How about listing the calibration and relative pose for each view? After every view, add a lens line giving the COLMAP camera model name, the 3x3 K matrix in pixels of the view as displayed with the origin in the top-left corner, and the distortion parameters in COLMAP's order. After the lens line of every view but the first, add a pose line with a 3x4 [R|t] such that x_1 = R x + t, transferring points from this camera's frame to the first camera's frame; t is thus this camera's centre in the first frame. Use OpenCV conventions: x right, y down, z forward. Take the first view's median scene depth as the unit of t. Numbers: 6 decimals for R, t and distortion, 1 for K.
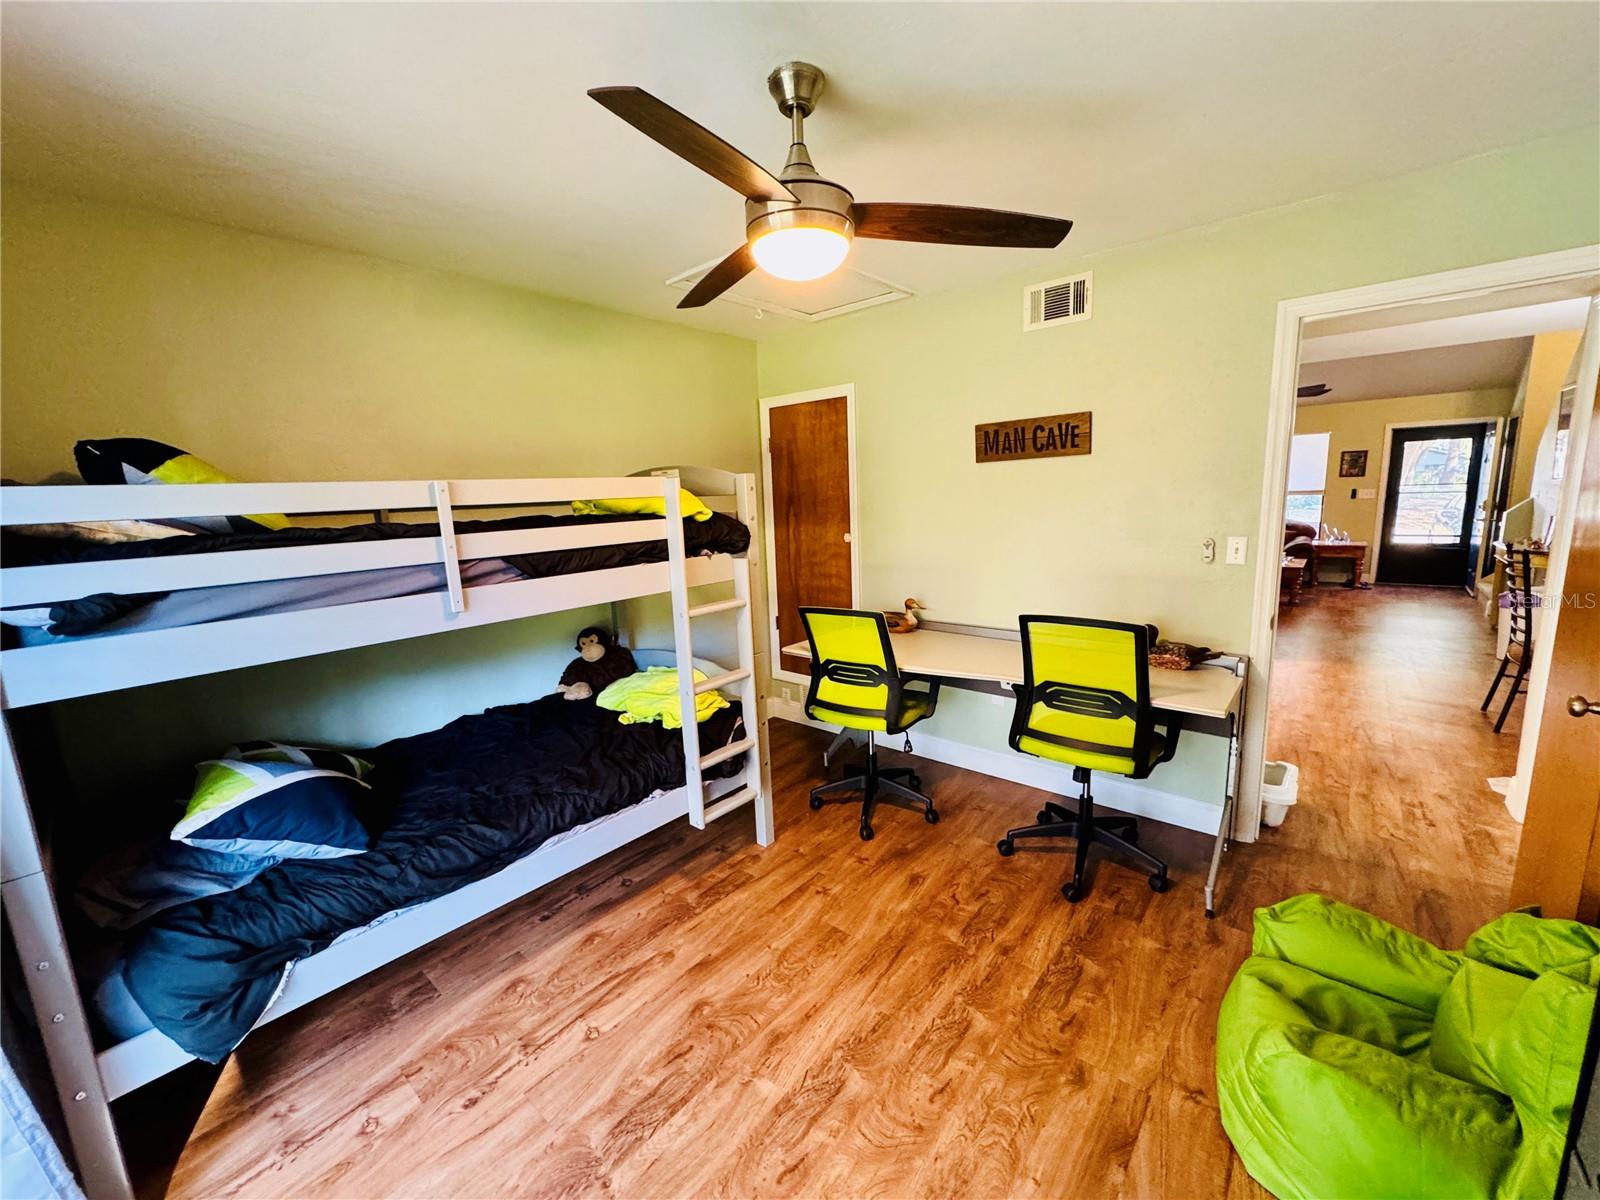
lens RADIAL K [[641.1, 0, 801.4], [0, 641.1, 586.9], [0, 0, 1]] dist [0.002162, -0.000419]
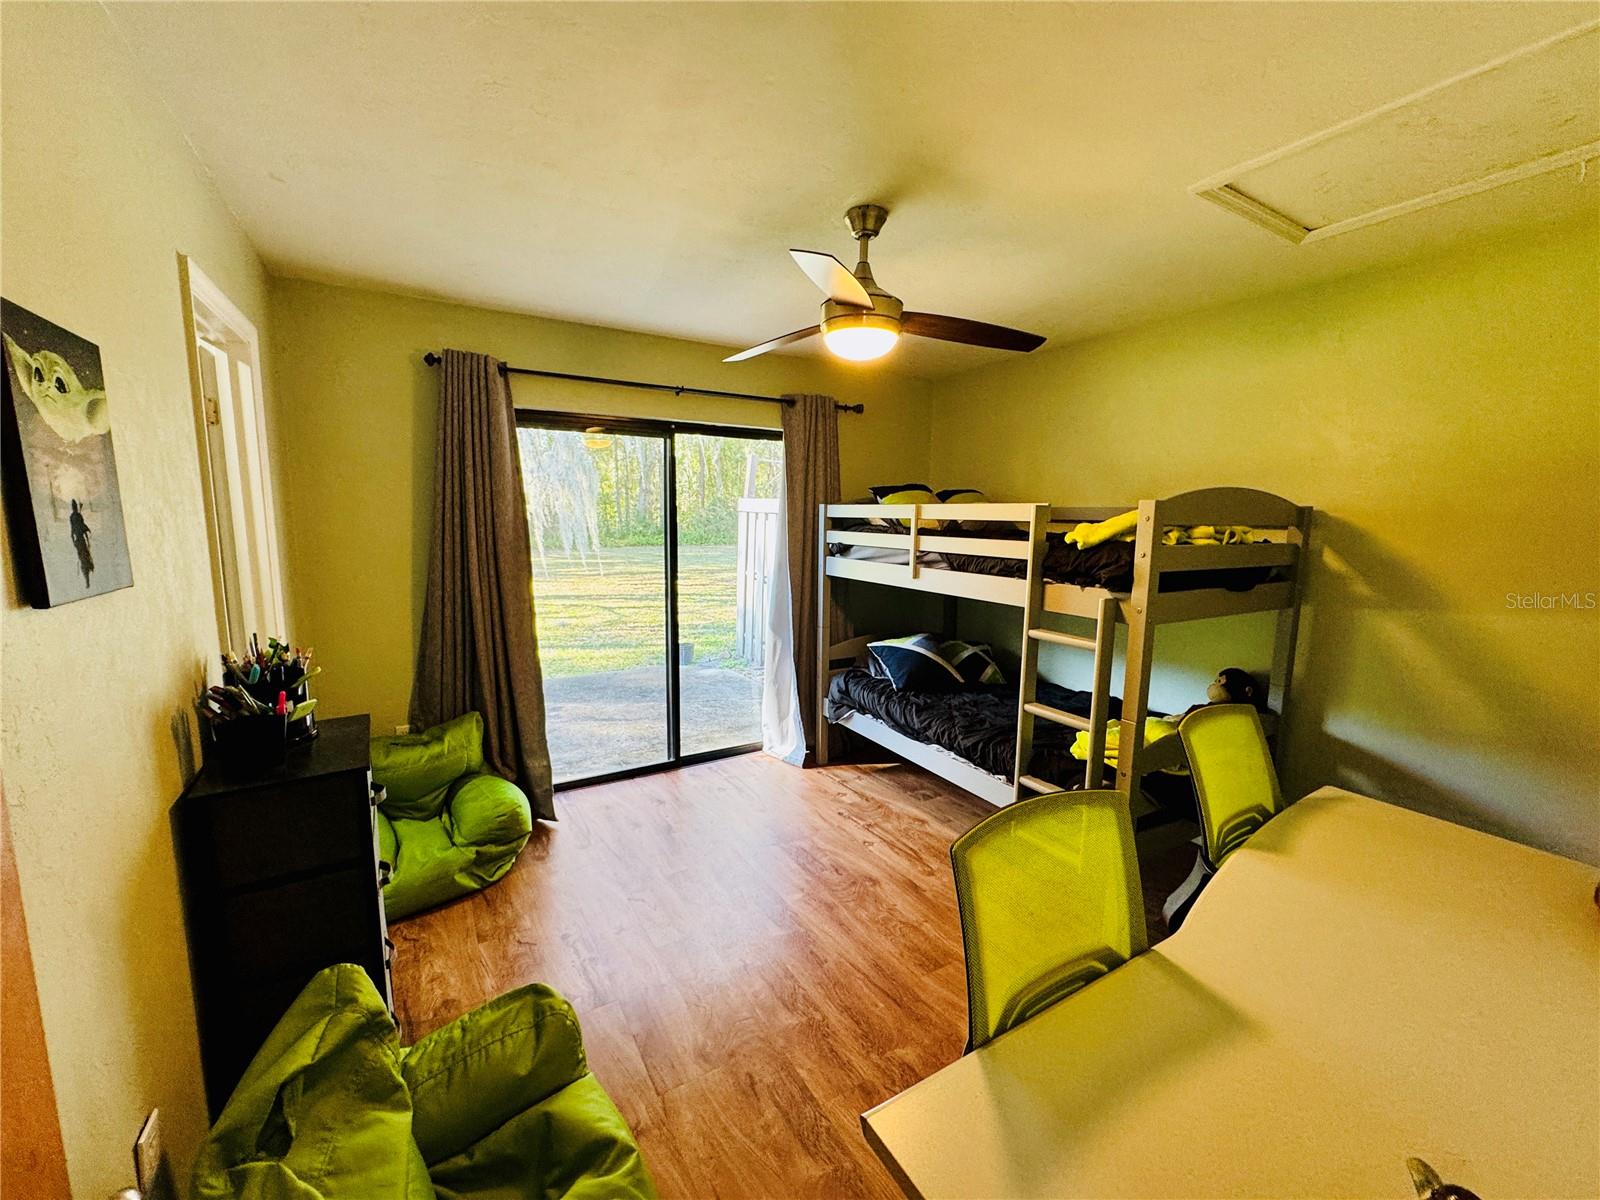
lens RADIAL K [[641.1, 0, 806.0], [0, 641.1, 599.3], [0, 0, 1]] dist [0.002162, -0.000419]
pose [[-0.310081, 0.160354, -0.937089, 1.134615], [-0.145858, 0.965980, 0.213562, -0.226144], [0.939455, 0.202903, -0.276143, 1.156046]]
